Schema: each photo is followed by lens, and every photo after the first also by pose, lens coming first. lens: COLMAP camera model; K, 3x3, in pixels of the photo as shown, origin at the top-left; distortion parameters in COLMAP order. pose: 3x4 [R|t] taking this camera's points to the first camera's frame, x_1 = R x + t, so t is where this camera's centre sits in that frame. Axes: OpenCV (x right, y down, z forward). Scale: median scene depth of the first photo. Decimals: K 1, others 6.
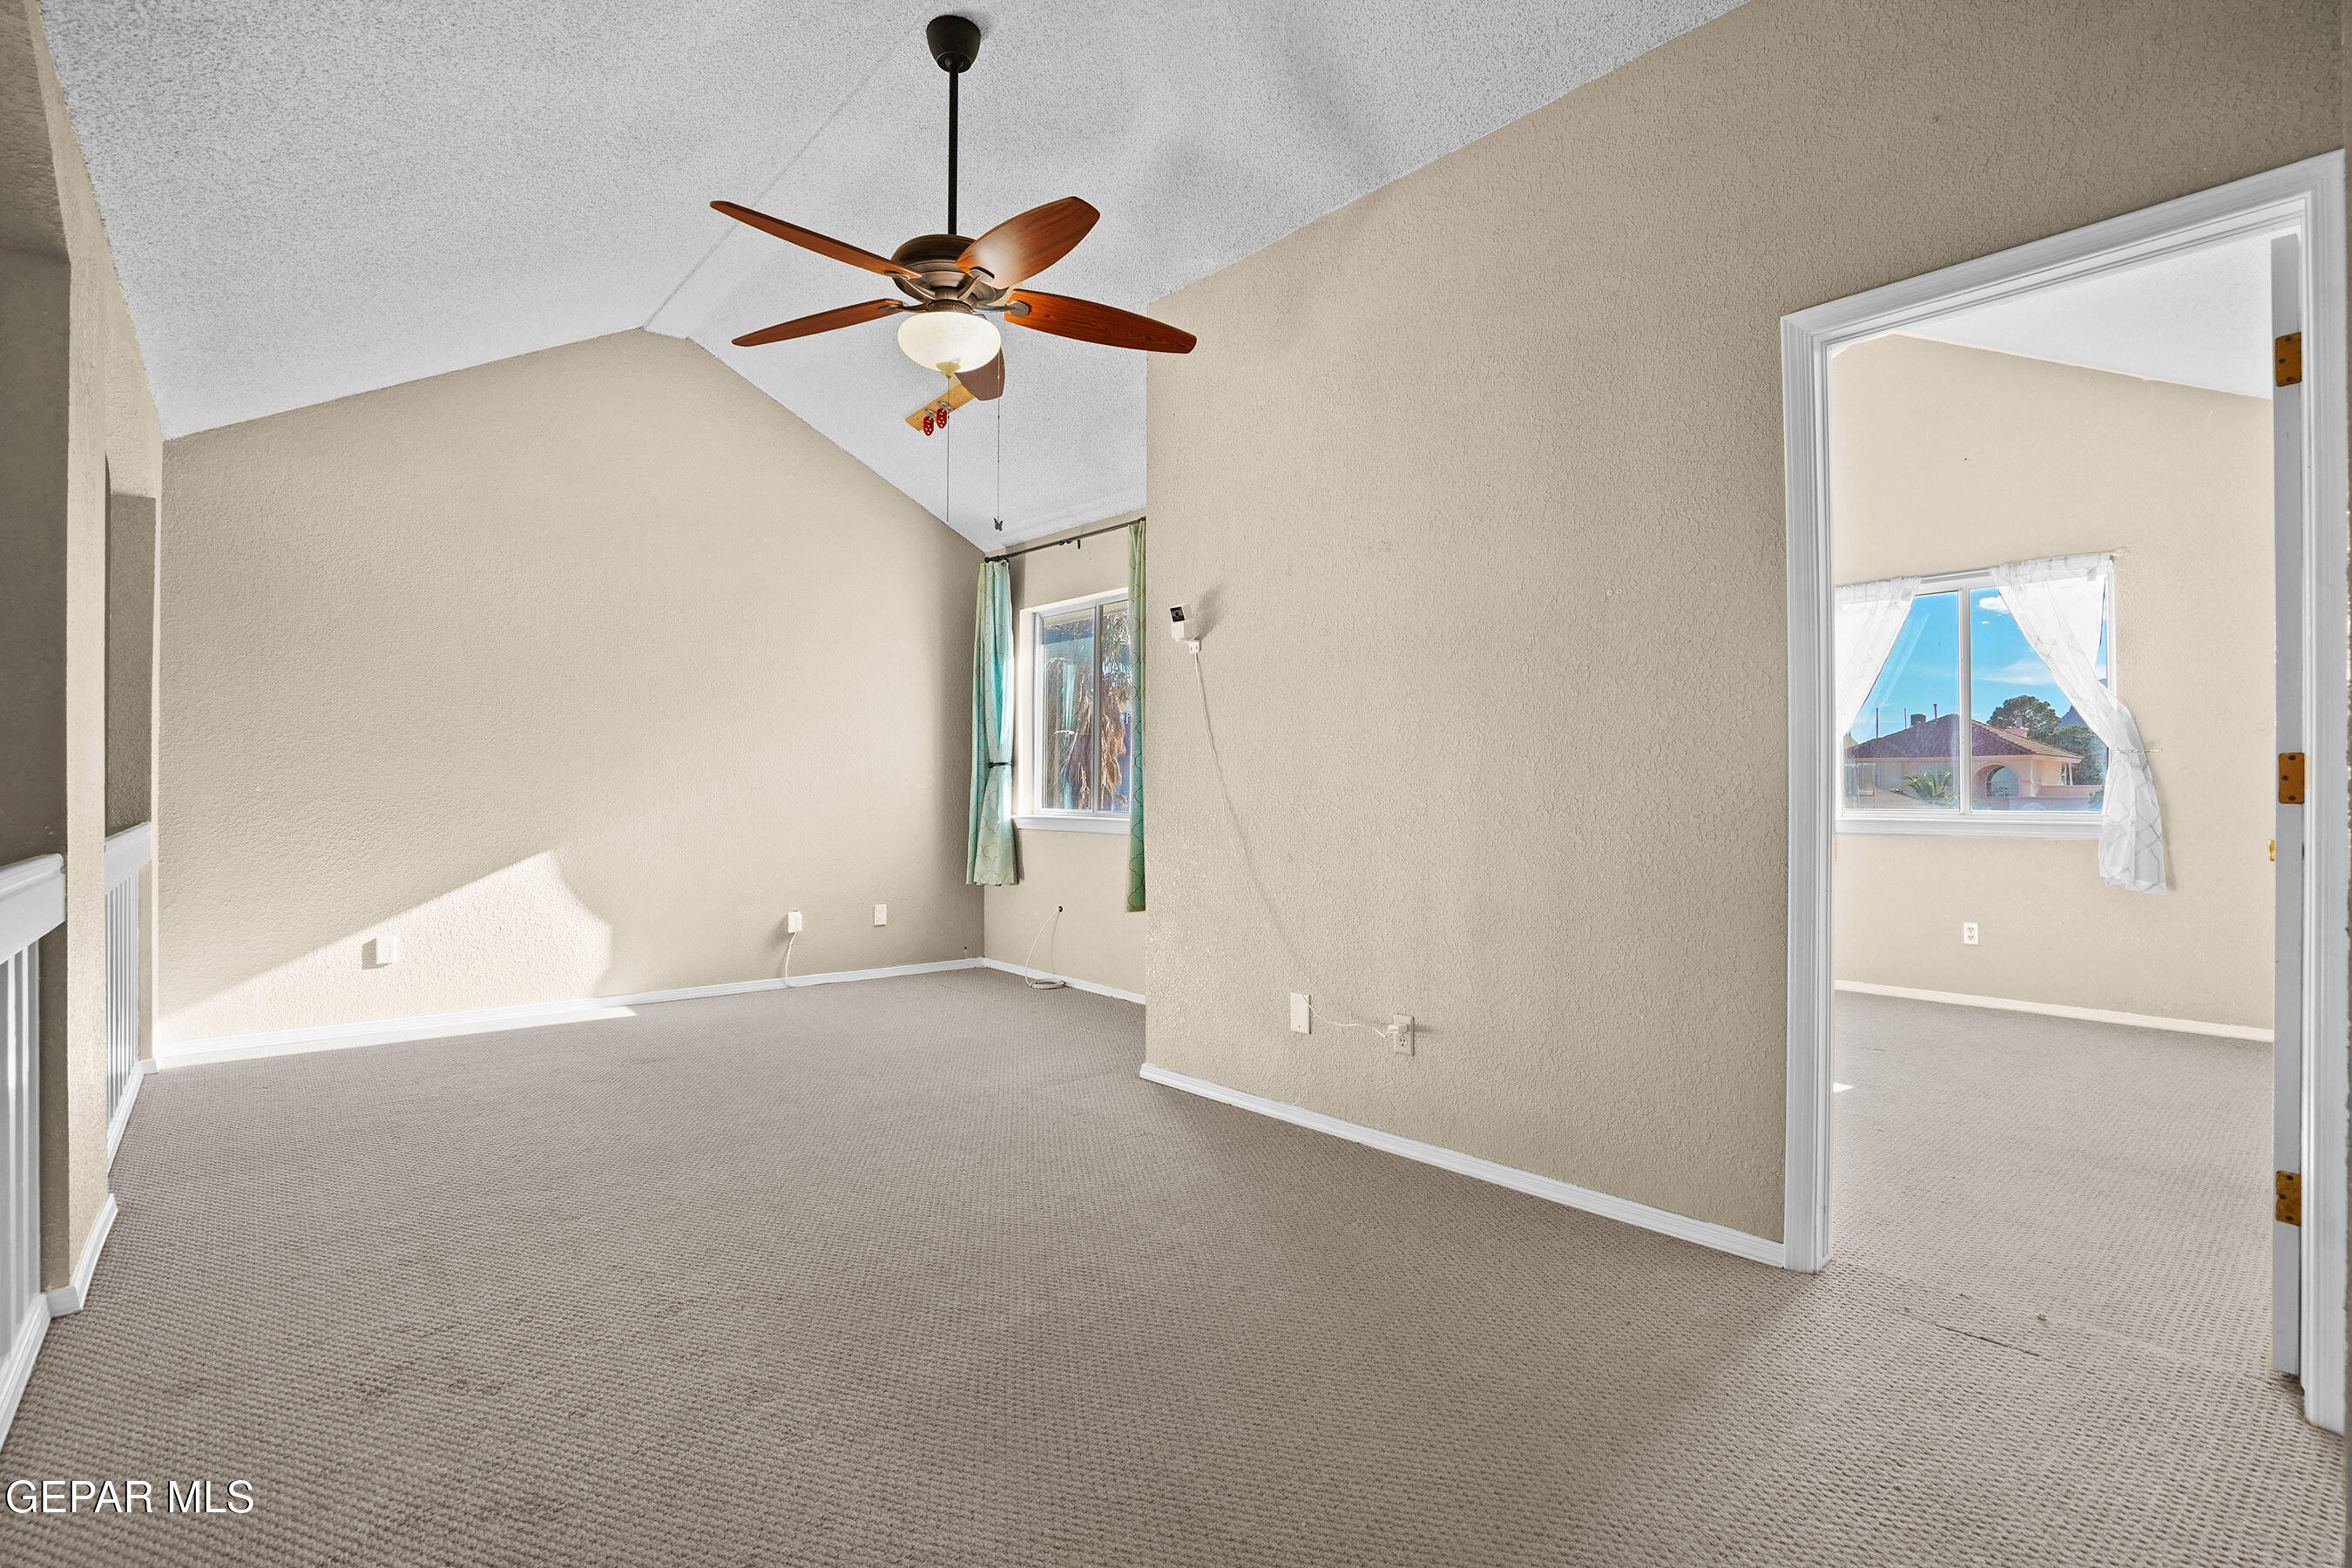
lens RADIAL K [[1127.0, 0, 1169.2], [0, 1127.0, 755.0], [0, 0, 1]] dist [-0.023698, 0.000687]
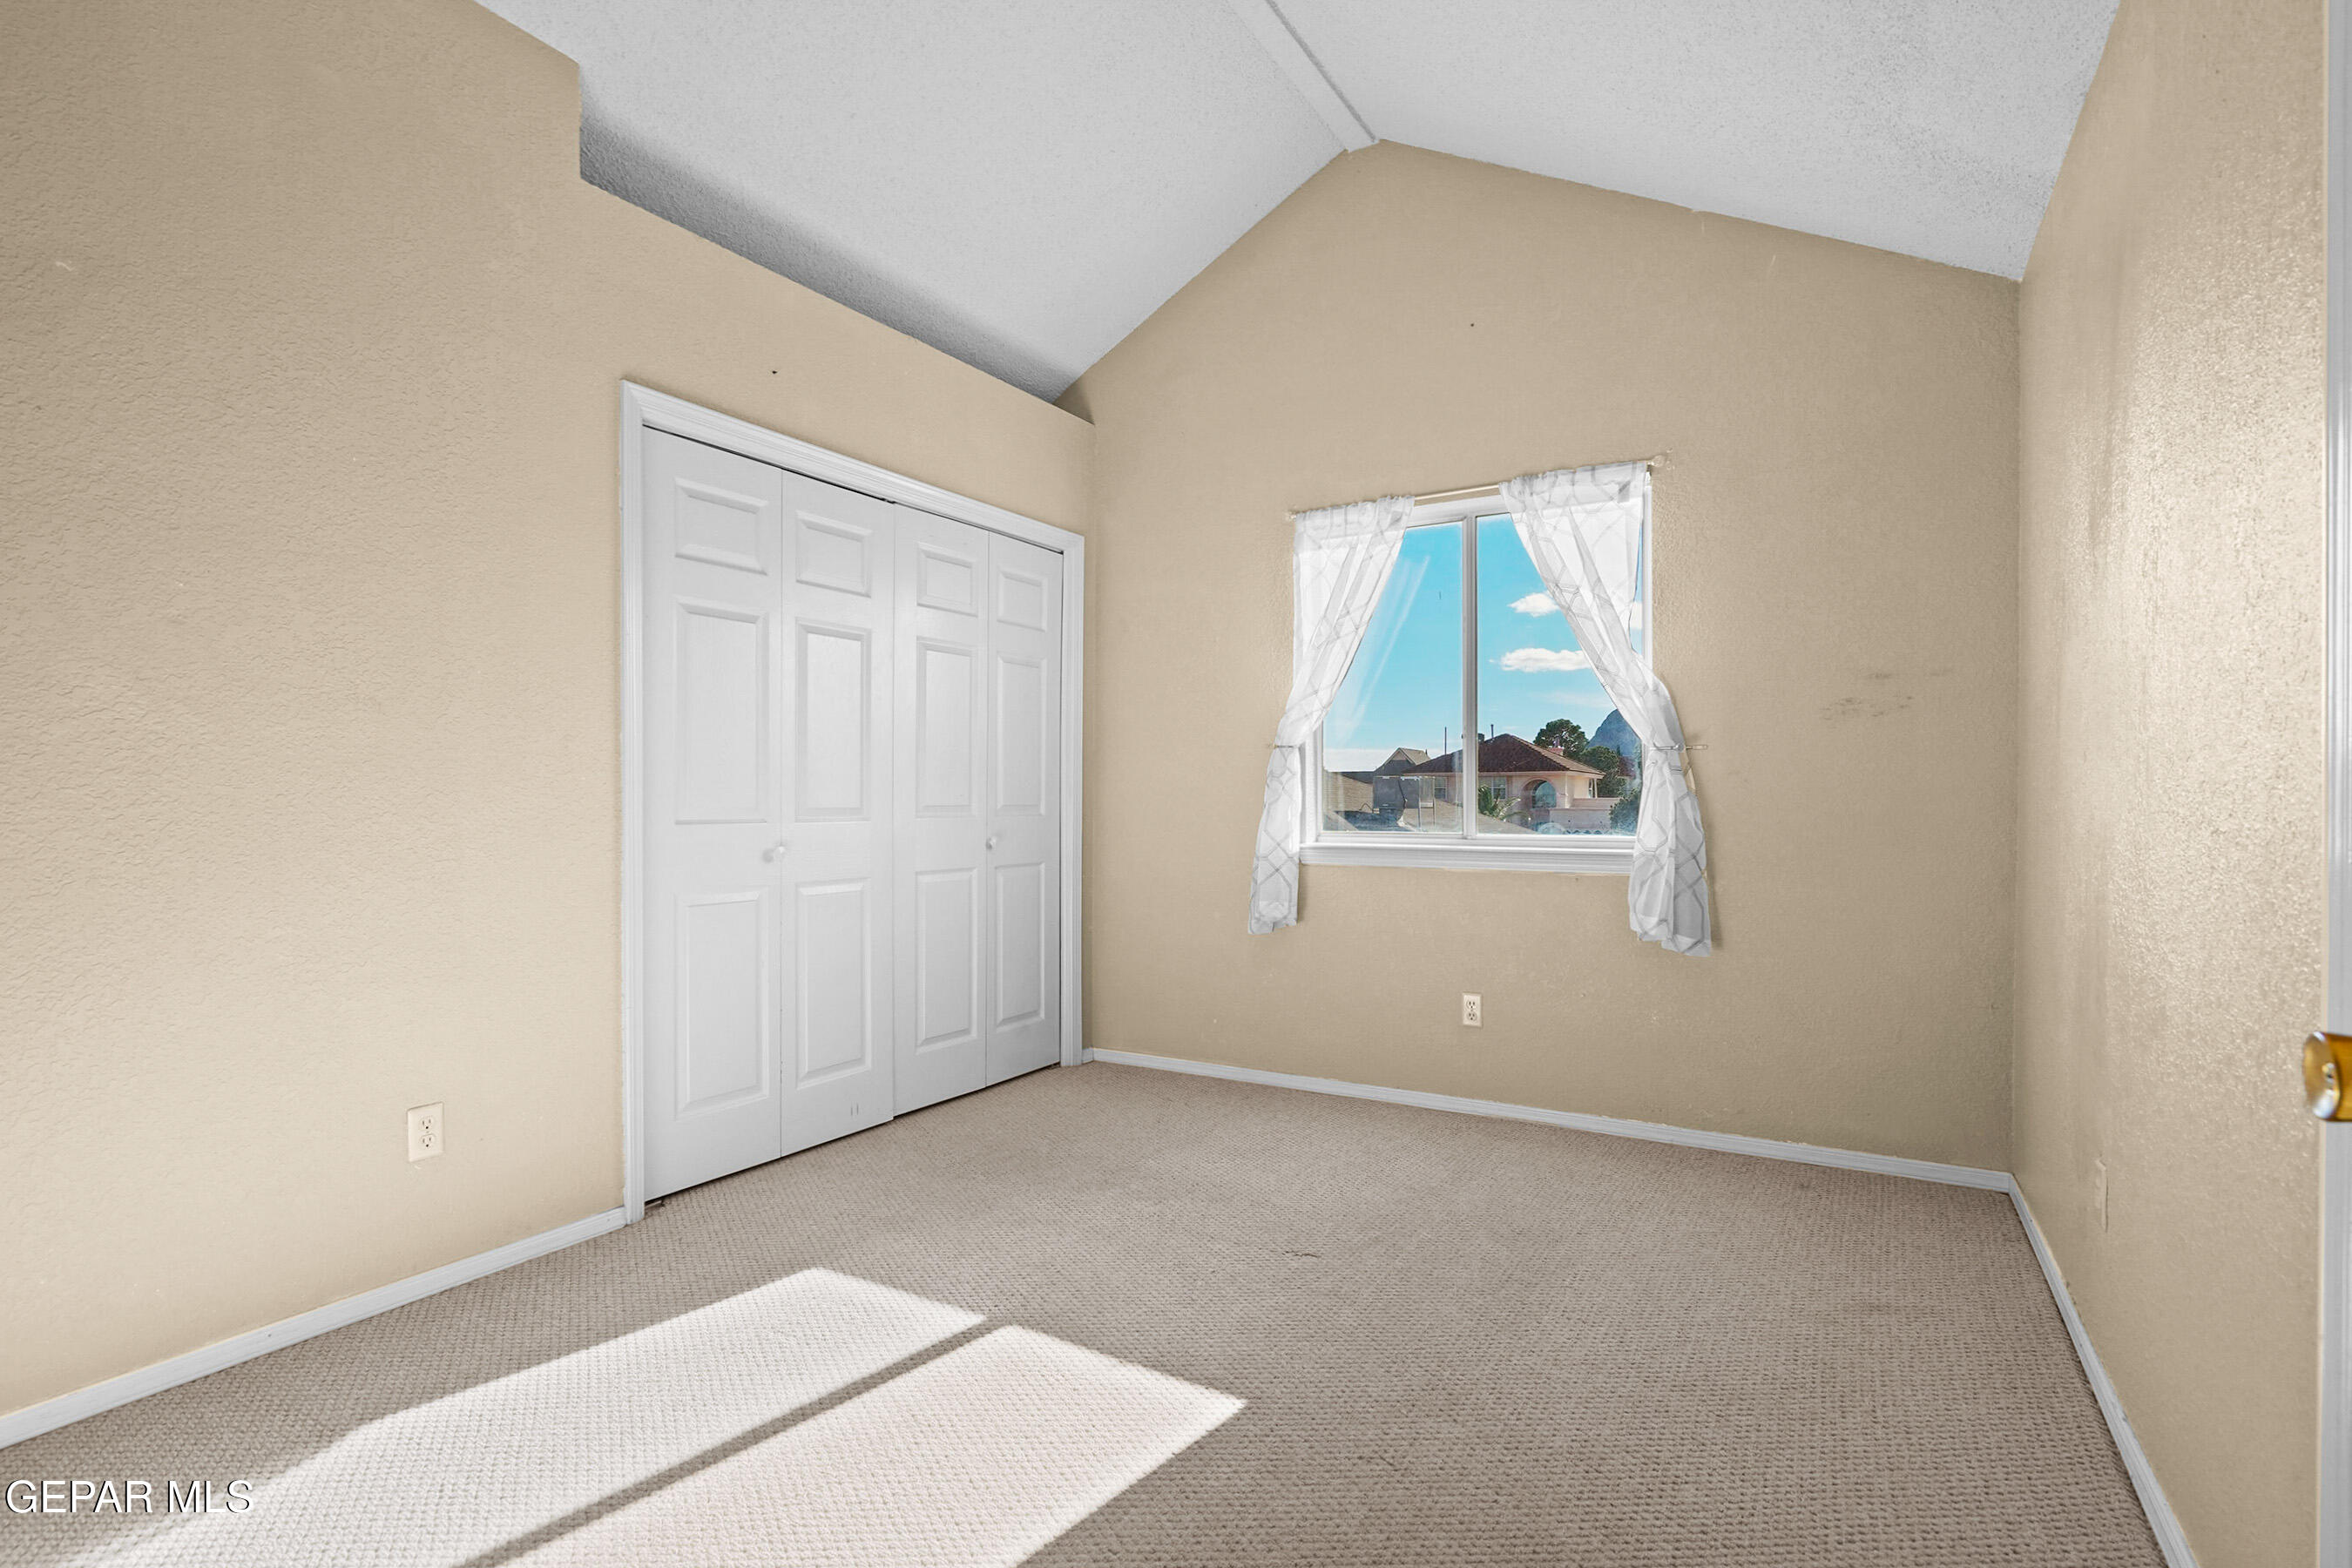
lens RADIAL K [[1114.6, 0, 1187.5], [0, 1114.6, 777.3], [0, 0, 1]] dist [-0.013581, 0.018221]
pose [[0.945800, 0.004983, 0.324712, 0.346260], [-0.007571, 0.999949, 0.006707, 0.012014], [-0.324662, -0.008802, 0.945789, 0.425742]]
